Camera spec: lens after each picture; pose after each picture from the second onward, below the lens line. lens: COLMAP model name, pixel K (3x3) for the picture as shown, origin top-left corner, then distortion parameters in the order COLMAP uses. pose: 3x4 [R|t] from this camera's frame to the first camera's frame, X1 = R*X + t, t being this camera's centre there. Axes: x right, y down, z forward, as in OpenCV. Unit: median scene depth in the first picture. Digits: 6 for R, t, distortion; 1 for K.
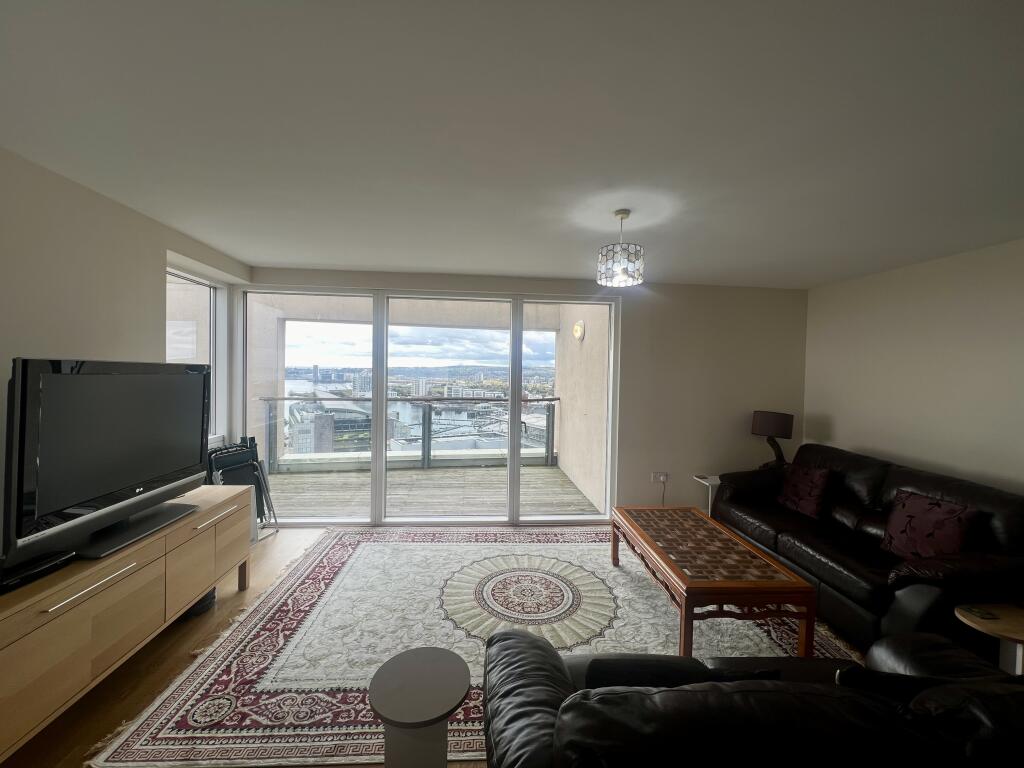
lens RADIAL K [[411.5, 0, 512.0], [0, 411.5, 384.0], [0, 0, 1]] dist [-0.000141, -0.000063]
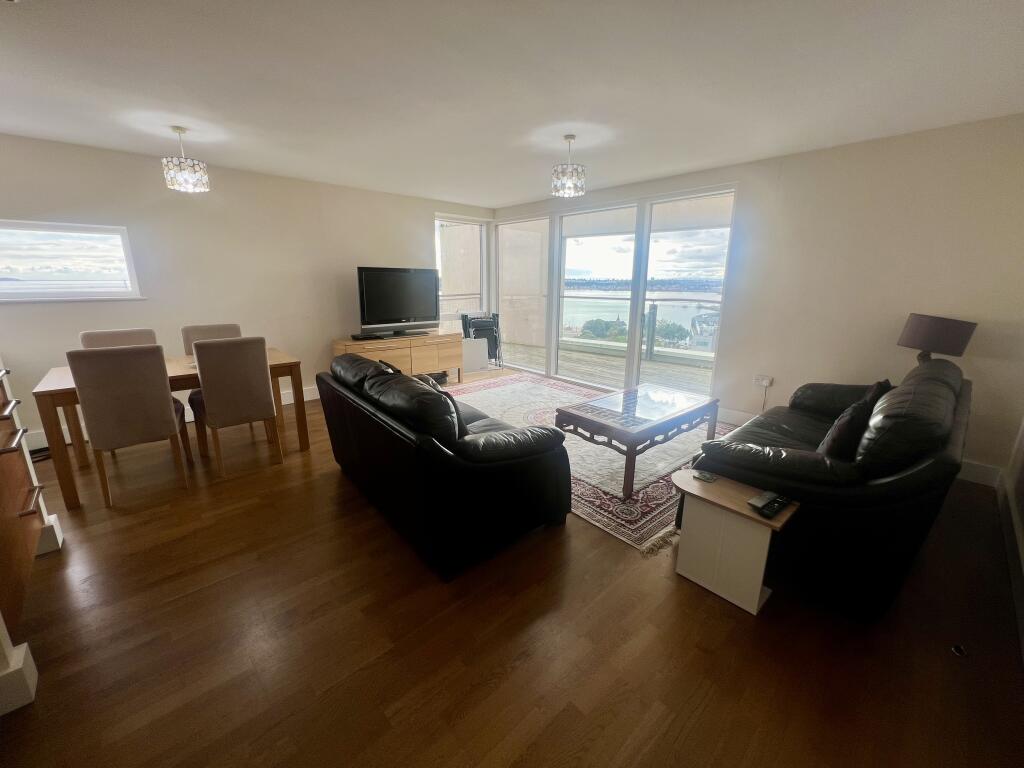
lens RADIAL K [[412.4, 0, 512.0], [0, 412.4, 384.0], [0, 0, 1]] dist [0.073118, -0.000016]
pose [[0.607355, 0.182671, -0.773144, 0.818309], [-0.018371, 0.976174, 0.216210, 0.038559], [0.794218, -0.117113, 0.596240, -0.025262]]
